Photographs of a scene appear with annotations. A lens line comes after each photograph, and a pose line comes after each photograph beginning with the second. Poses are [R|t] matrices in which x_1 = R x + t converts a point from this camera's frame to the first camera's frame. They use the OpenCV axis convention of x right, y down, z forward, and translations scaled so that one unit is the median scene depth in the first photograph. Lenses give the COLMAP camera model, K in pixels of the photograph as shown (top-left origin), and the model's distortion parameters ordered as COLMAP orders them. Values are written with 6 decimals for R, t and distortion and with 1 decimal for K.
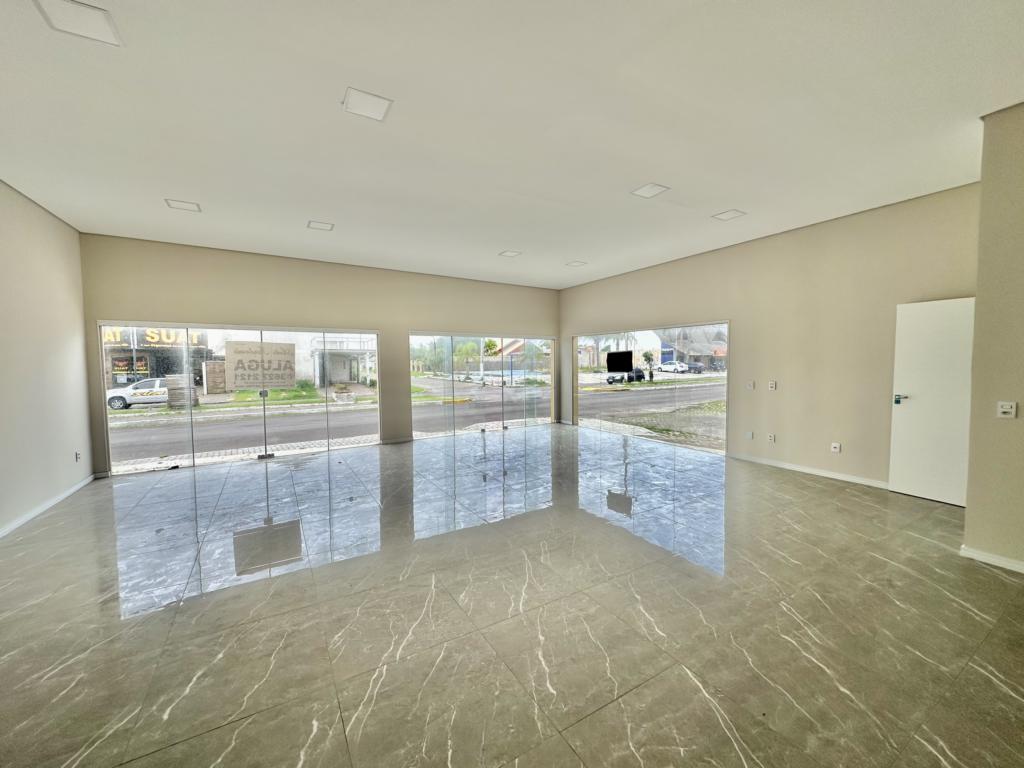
lens RADIAL K [[409.6, 0, 511.0], [0, 409.6, 387.4], [0, 0, 1]] dist [-0.000398, 0.000314]
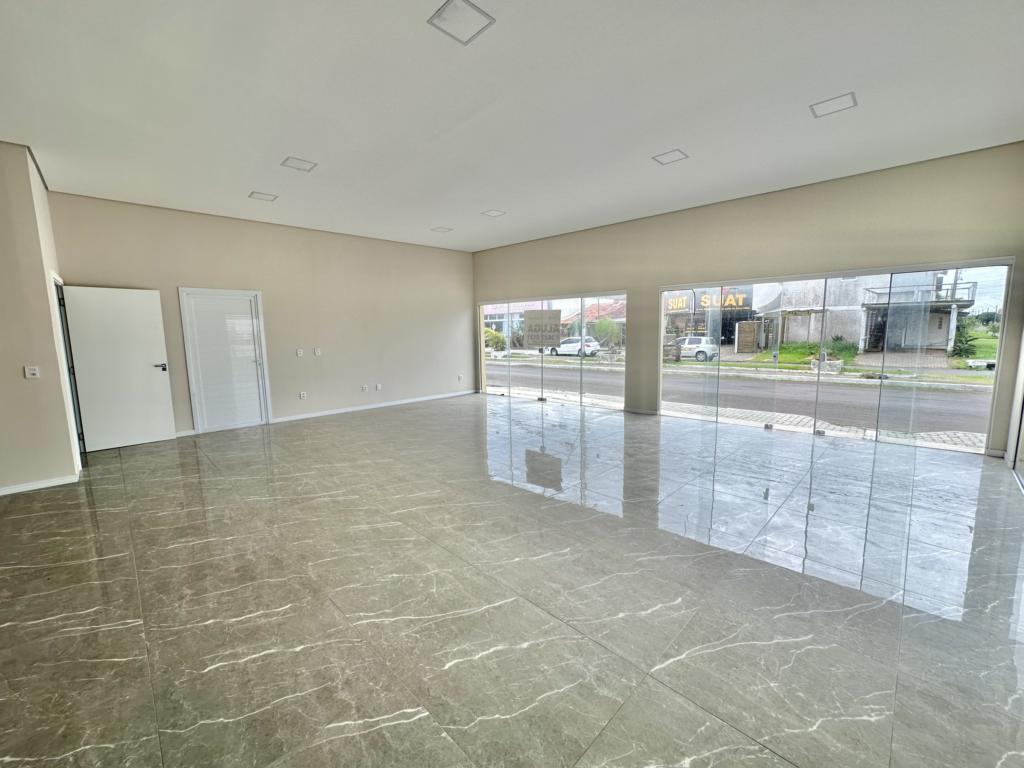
lens RADIAL K [[409.6, 0, 509.2], [0, 409.6, 382.4], [0, 0, 1]] dist [-0.000398, 0.000314]
pose [[0.236871, 0.125721, -0.963372, 0.509855], [-0.042143, 0.991988, 0.119094, -0.027885], [0.970627, 0.012390, 0.240272, 0.491337]]
